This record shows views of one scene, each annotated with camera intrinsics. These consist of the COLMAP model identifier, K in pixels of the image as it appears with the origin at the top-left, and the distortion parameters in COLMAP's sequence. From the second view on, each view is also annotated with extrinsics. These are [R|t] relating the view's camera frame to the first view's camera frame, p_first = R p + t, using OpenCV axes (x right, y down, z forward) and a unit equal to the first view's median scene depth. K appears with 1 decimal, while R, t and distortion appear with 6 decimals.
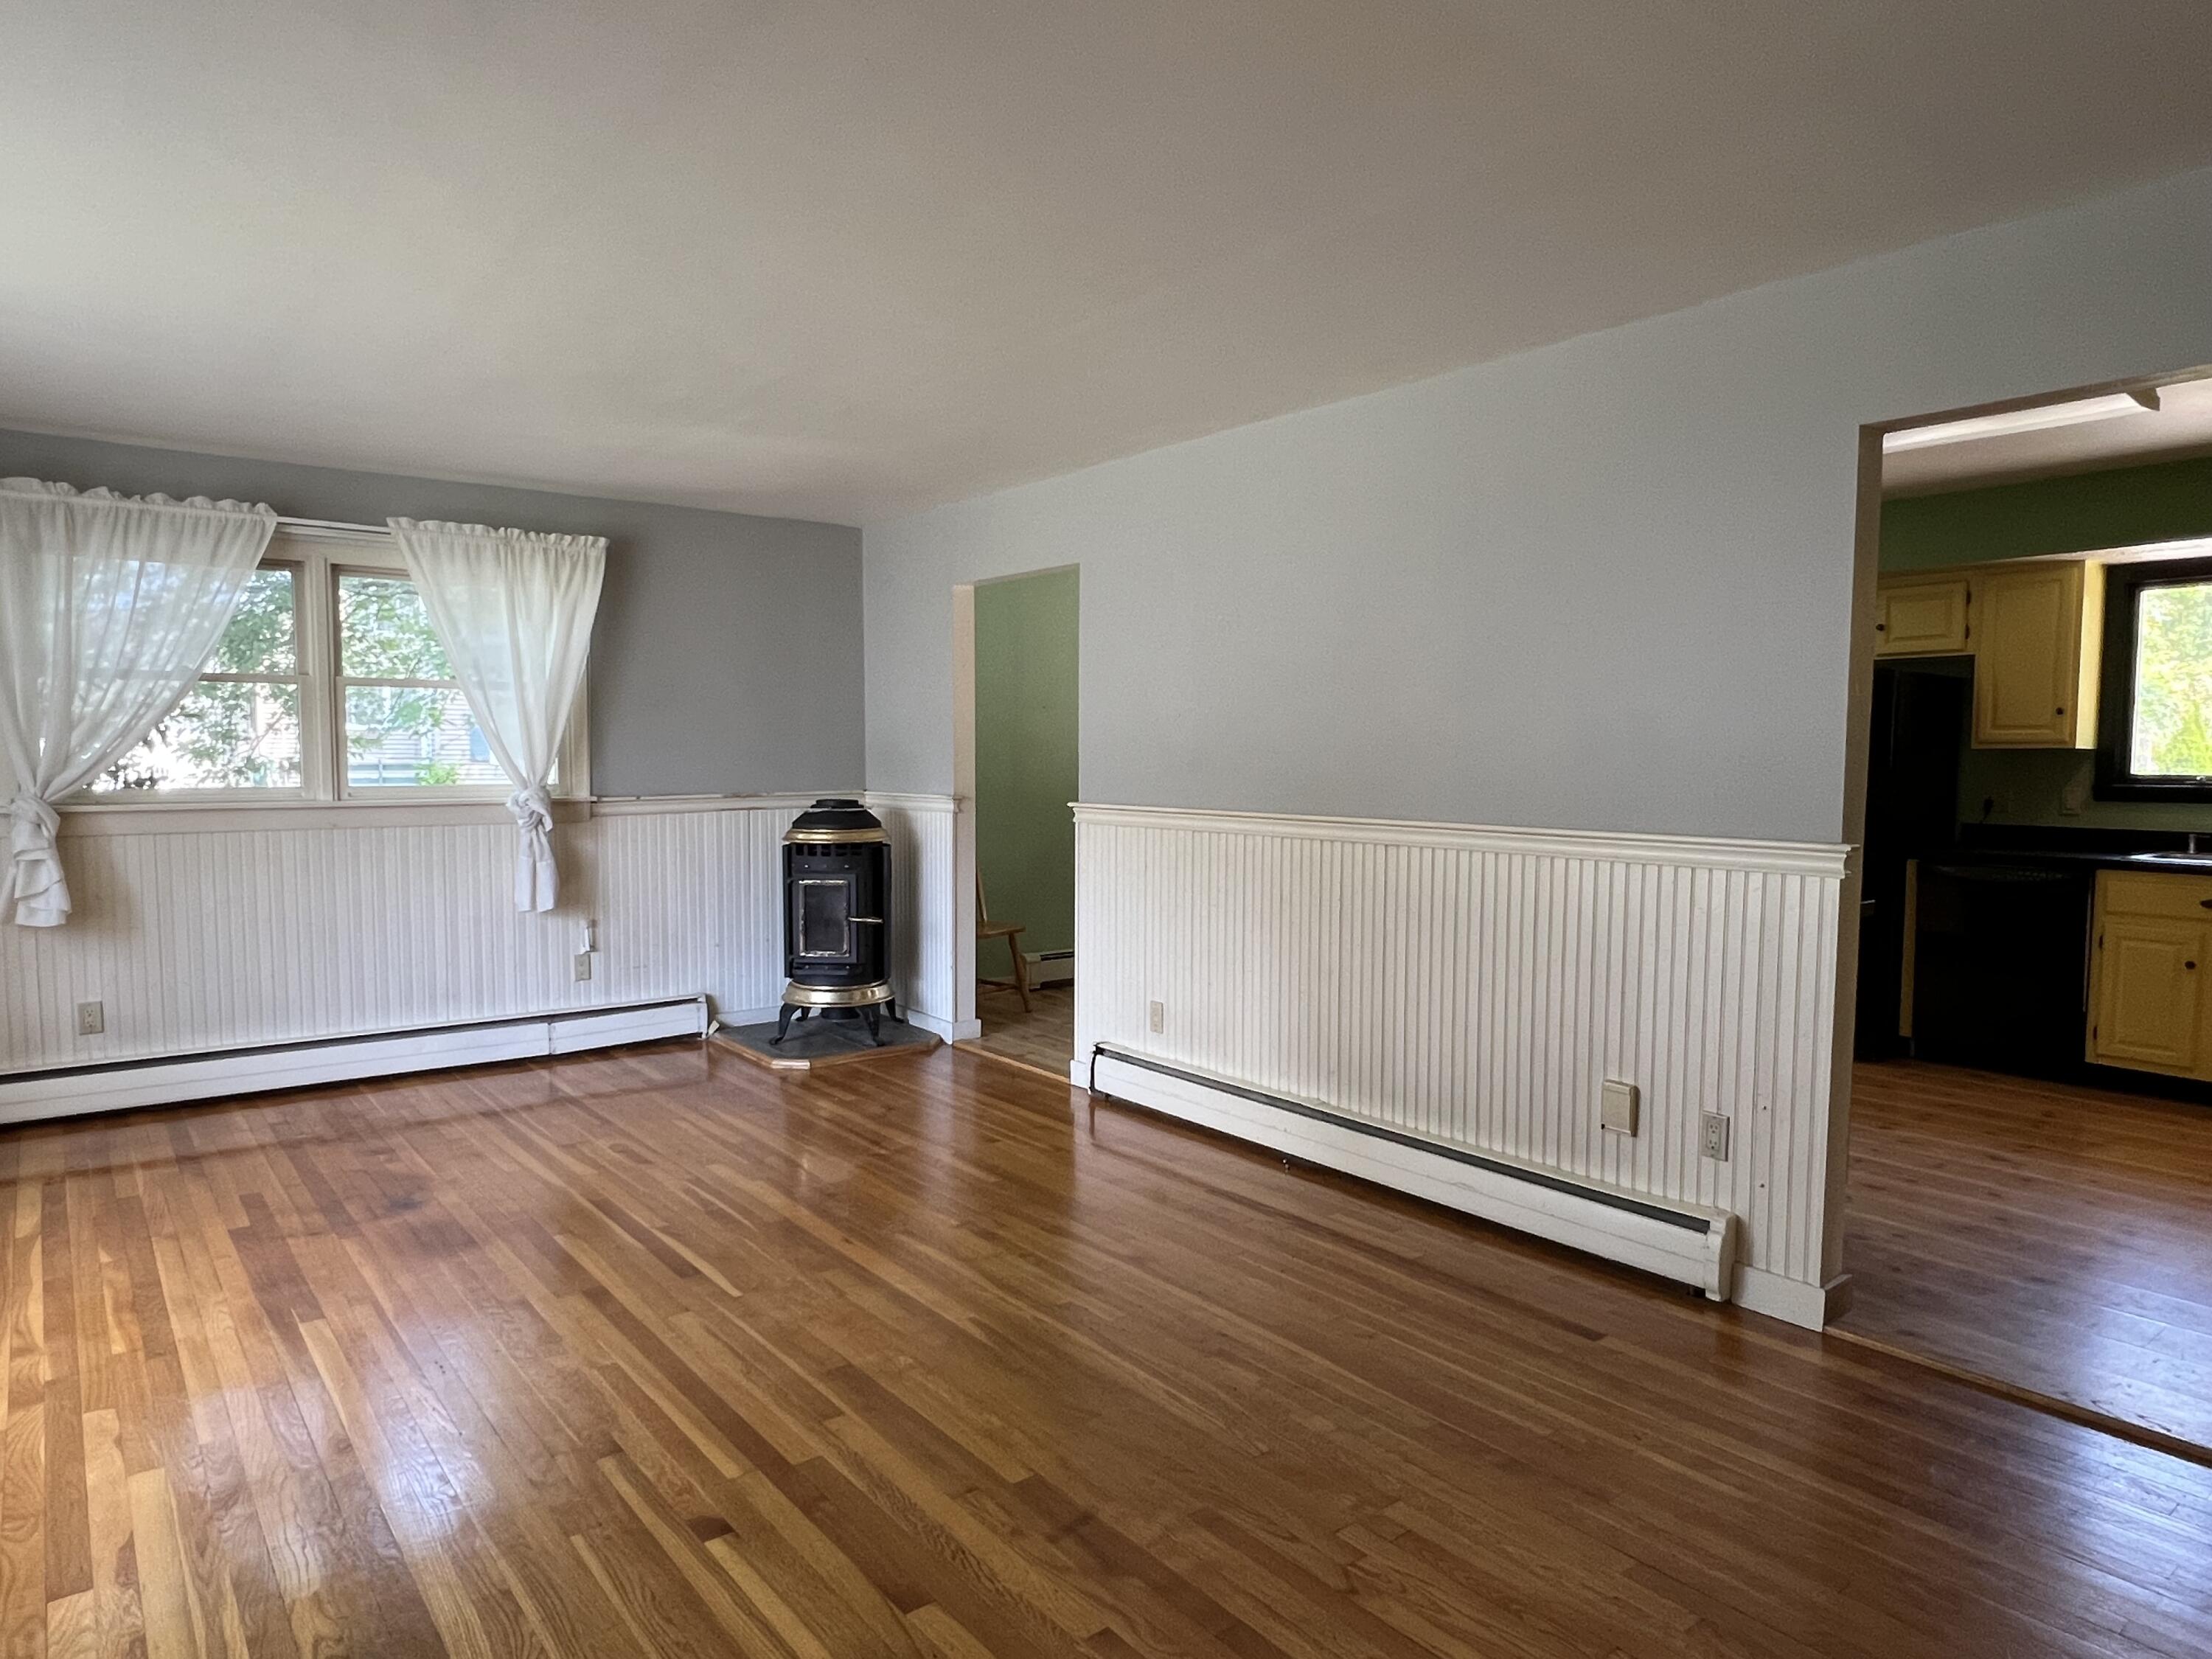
lens RADIAL K [[1340.4, 0, 1103.9], [0, 1340.4, 832.5], [0, 0, 1]] dist [-0.002428, 0.000120]
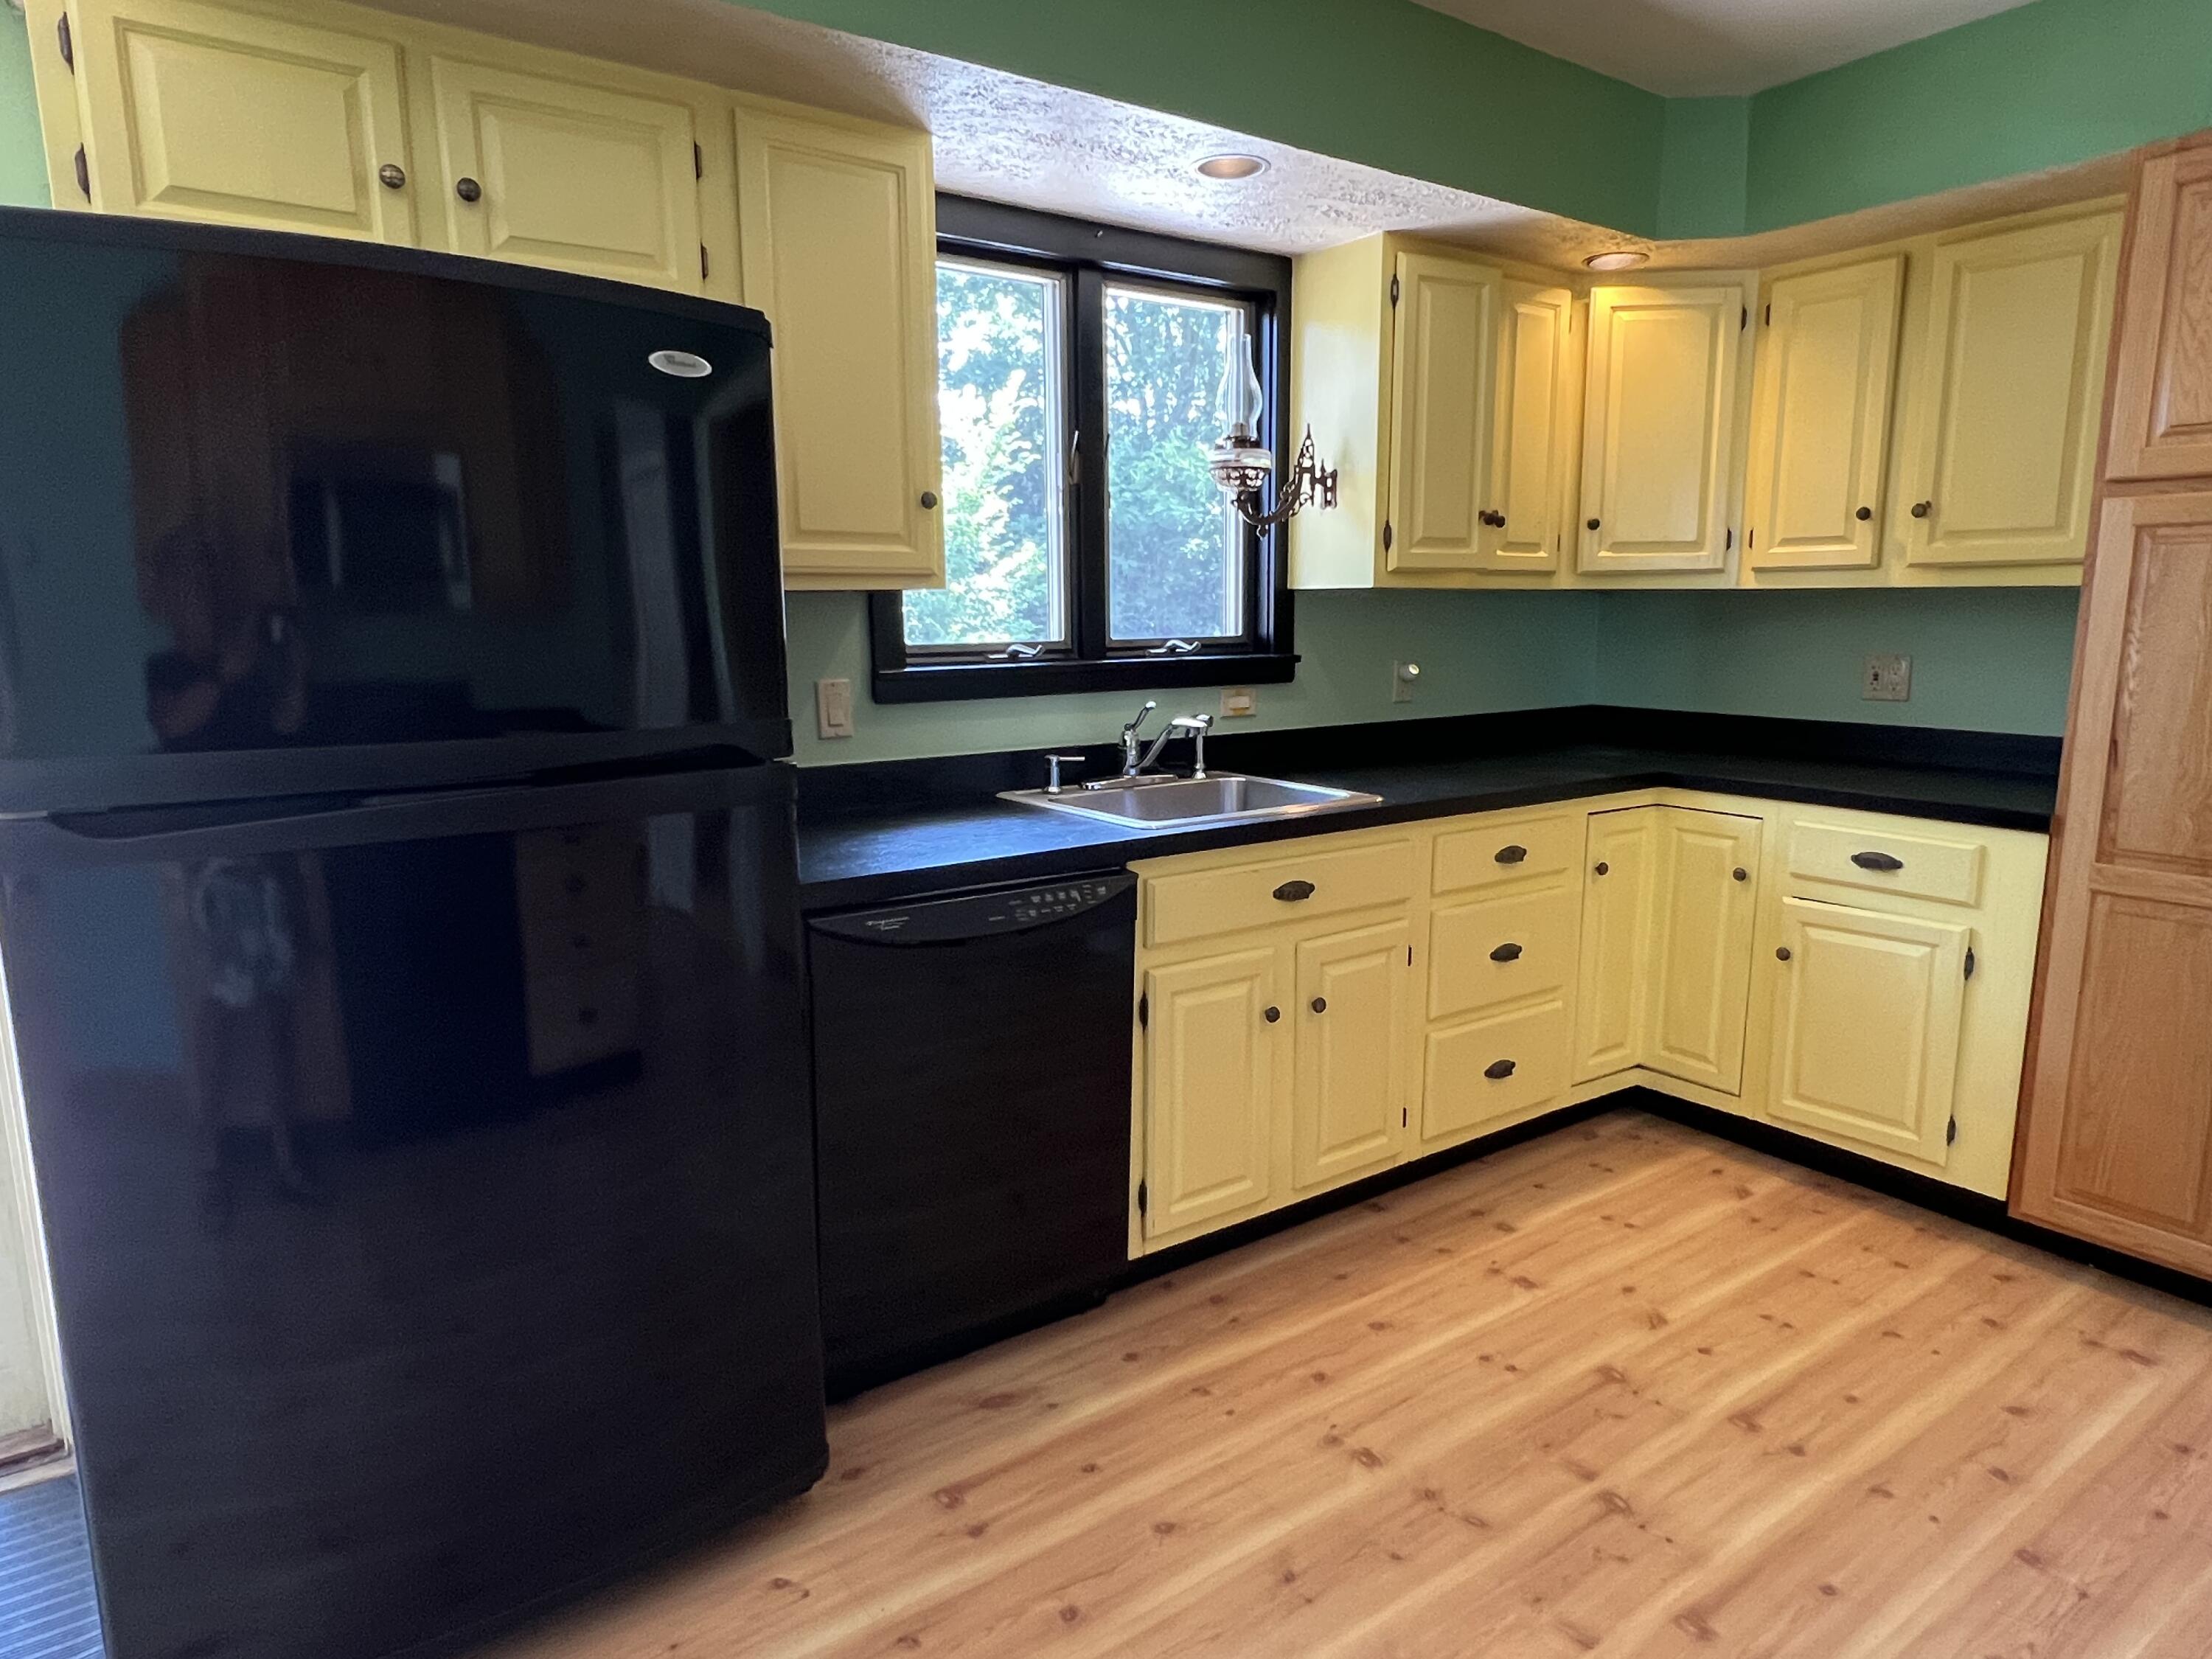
lens RADIAL K [[1340.4, 0, 1114.5], [0, 1340.4, 847.4], [0, 0, 1]] dist [-0.002428, 0.000120]
pose [[0.038093, -0.183825, 0.982221, 0.275020], [0.067420, 0.981167, 0.181013, -0.054600], [-0.996997, 0.059326, 0.049769, 0.906380]]
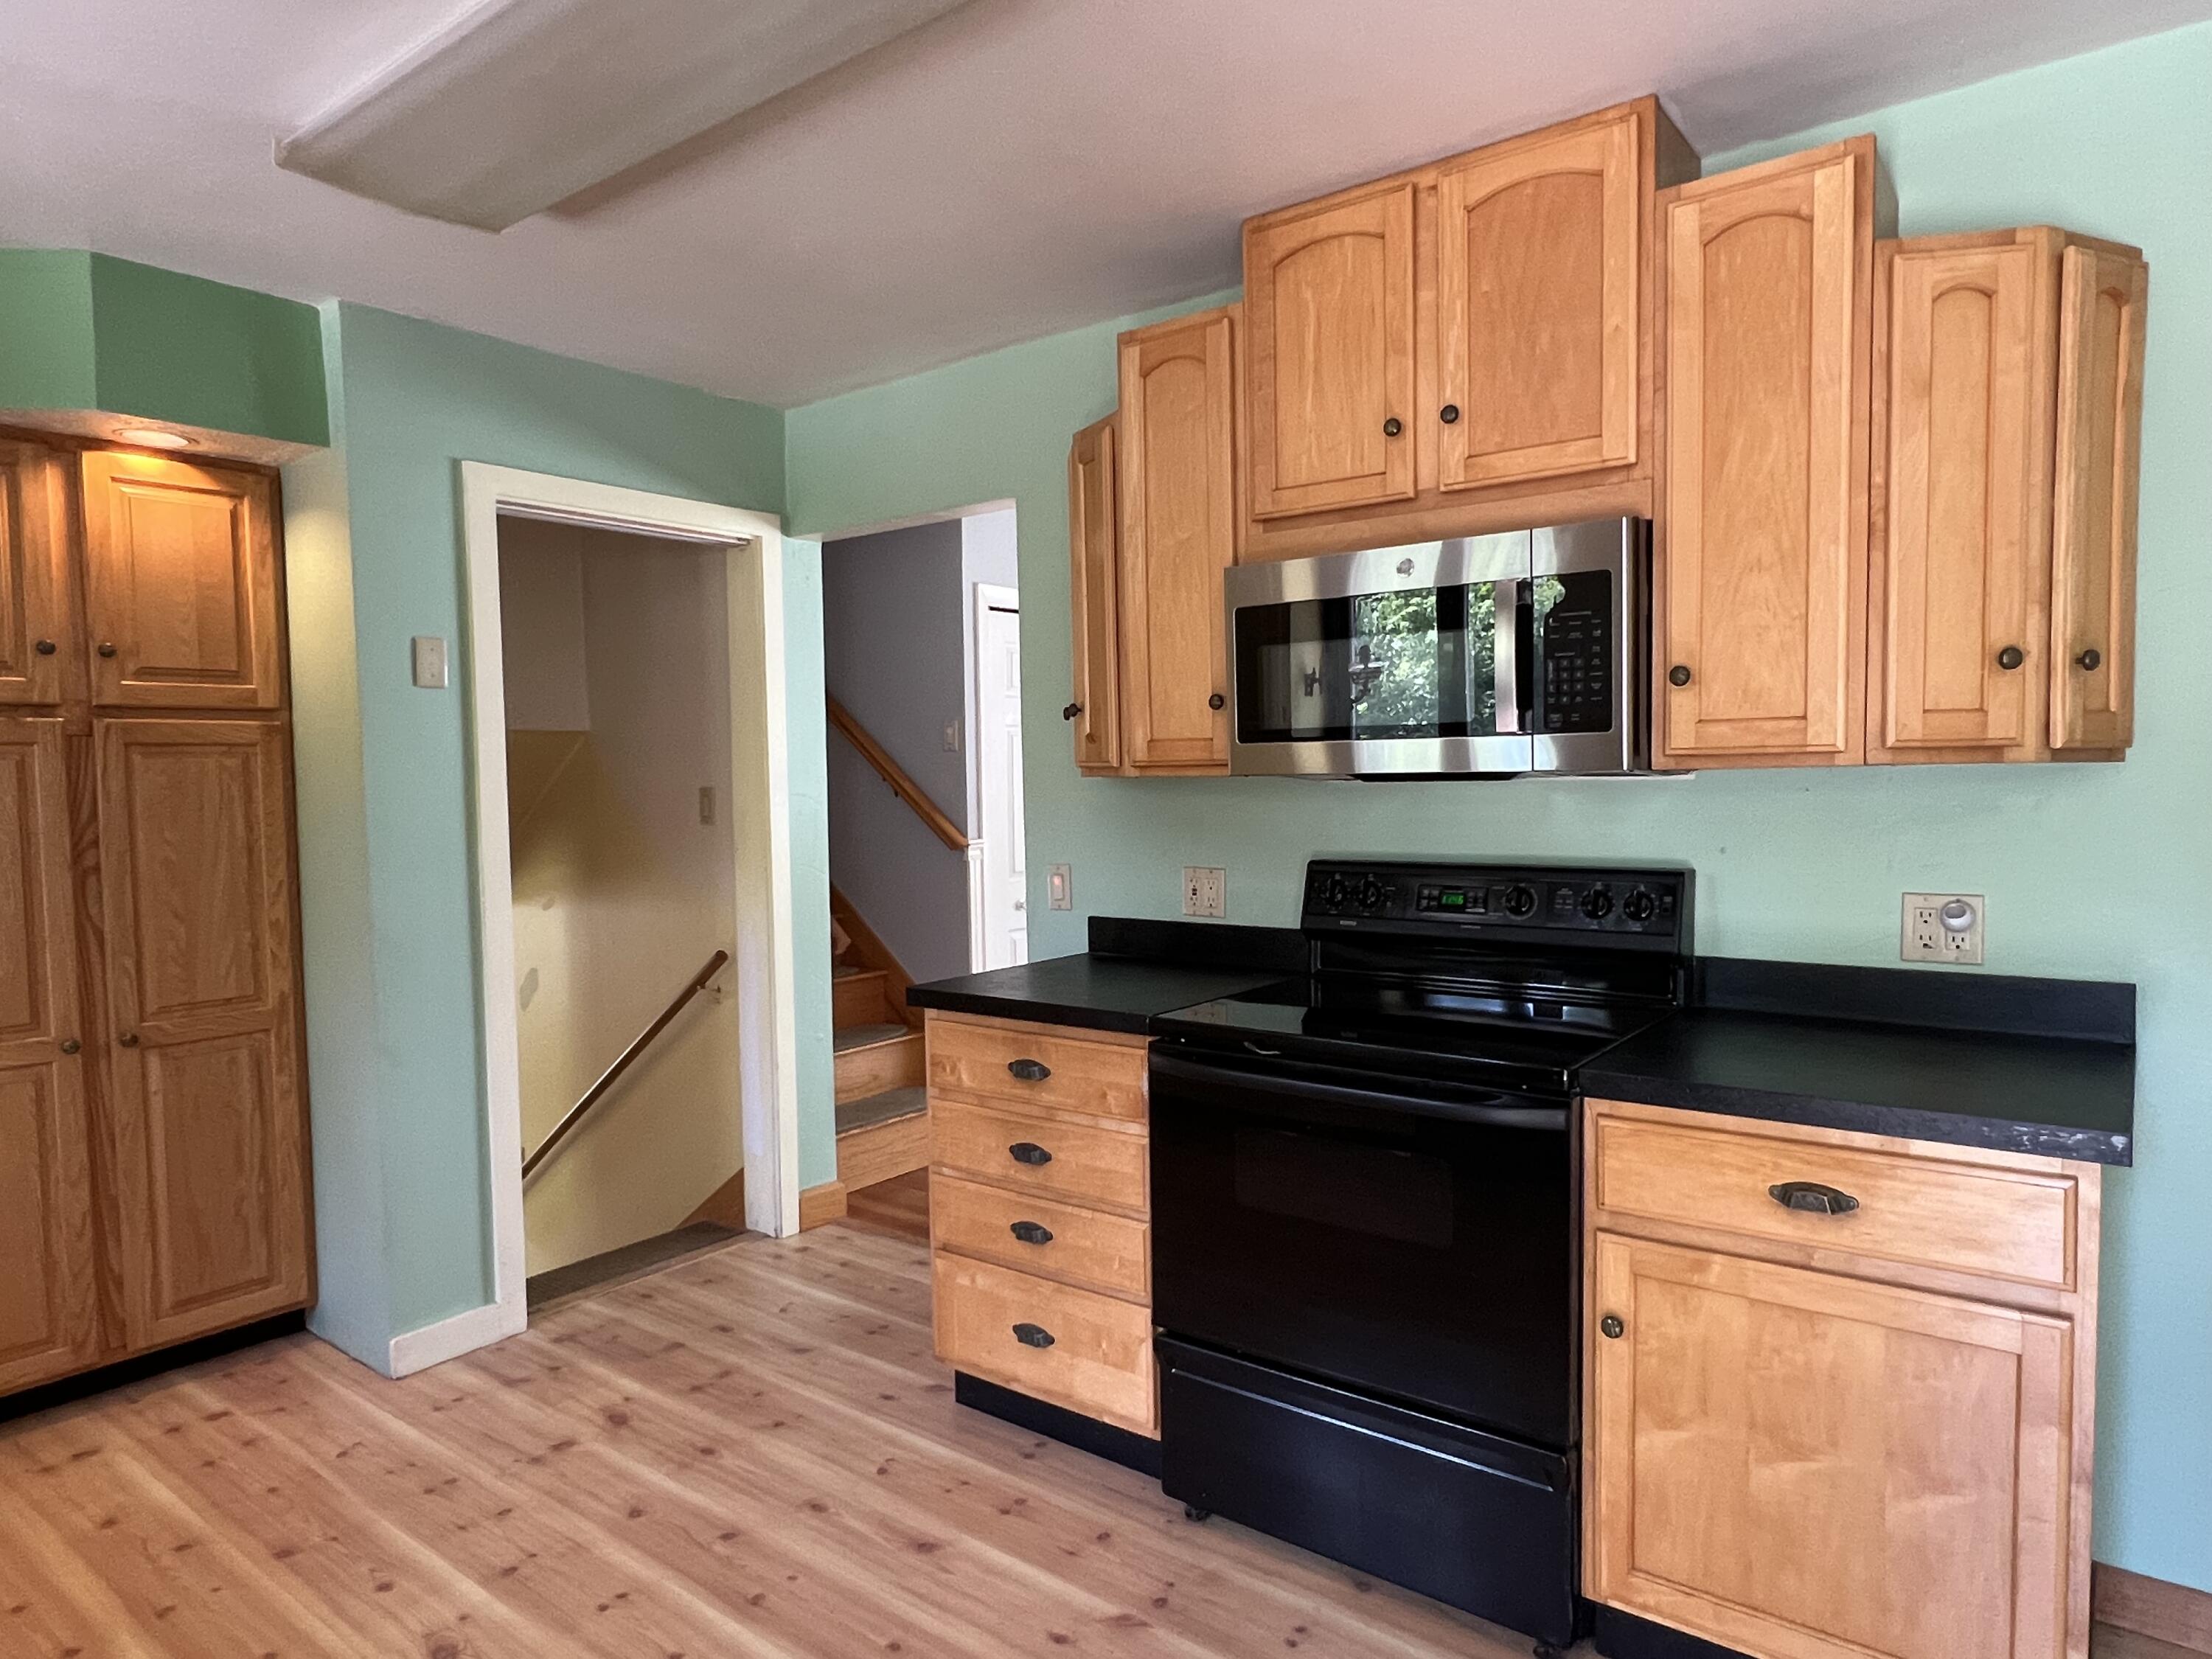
lens RADIAL K [[1340.4, 0, 1108.9], [0, 1340.4, 845.1], [0, 0, 1]] dist [-0.002428, 0.000120]
pose [[-0.972032, 0.029888, -0.232940, 0.418481], [0.003989, 0.993827, 0.110867, -0.070399], [0.234816, 0.106837, -0.966151, 1.146010]]
